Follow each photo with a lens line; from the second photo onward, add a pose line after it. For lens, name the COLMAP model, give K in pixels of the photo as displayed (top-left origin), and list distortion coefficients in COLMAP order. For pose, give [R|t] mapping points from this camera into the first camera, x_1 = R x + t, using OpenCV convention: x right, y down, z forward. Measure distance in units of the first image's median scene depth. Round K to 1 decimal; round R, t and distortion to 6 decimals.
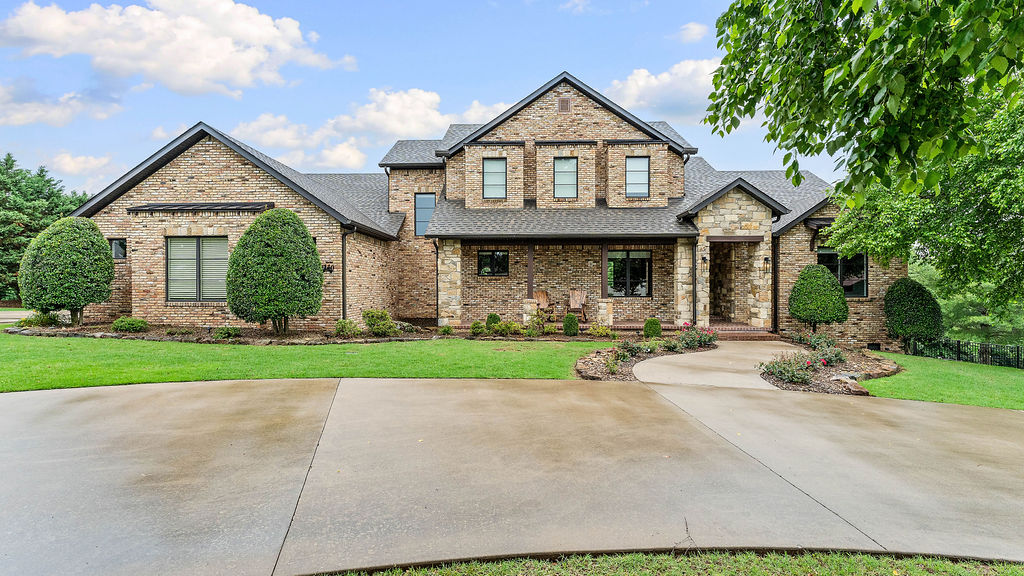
lens RADIAL K [[460.4, 0, 512.0], [0, 460.4, 288.0], [0, 0, 1]] dist [-0.000219, -0.000019]
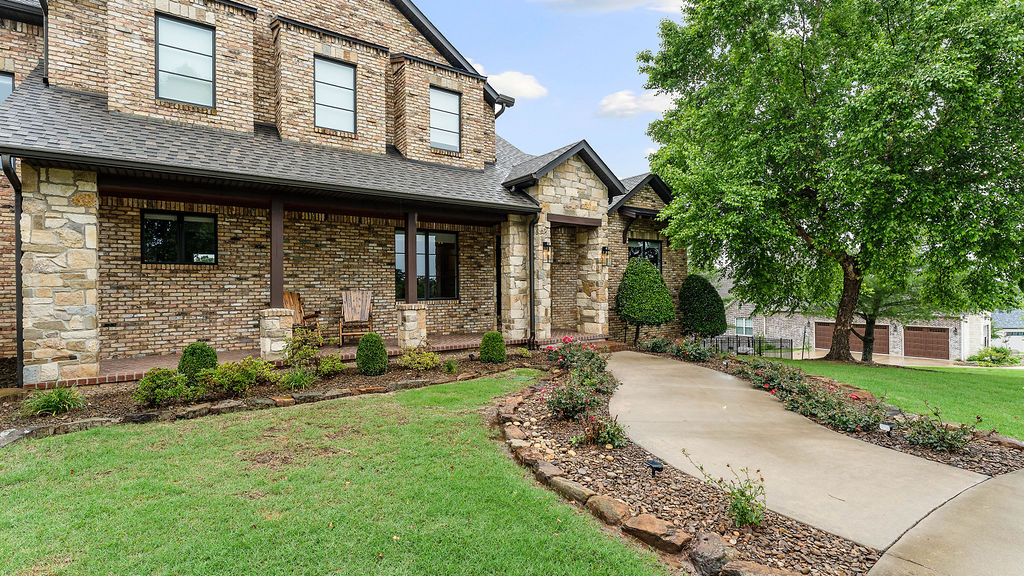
lens RADIAL K [[471.8, 0, 512.0], [0, 471.8, 288.0], [0, 0, 1]] dist [0.000021, -0.000390]
pose [[0.803034, -0.006912, 0.595893, -0.063220], [0.010298, 0.999944, -0.002279, 0.005444], [-0.595844, 0.007967, 0.803060, 0.419087]]
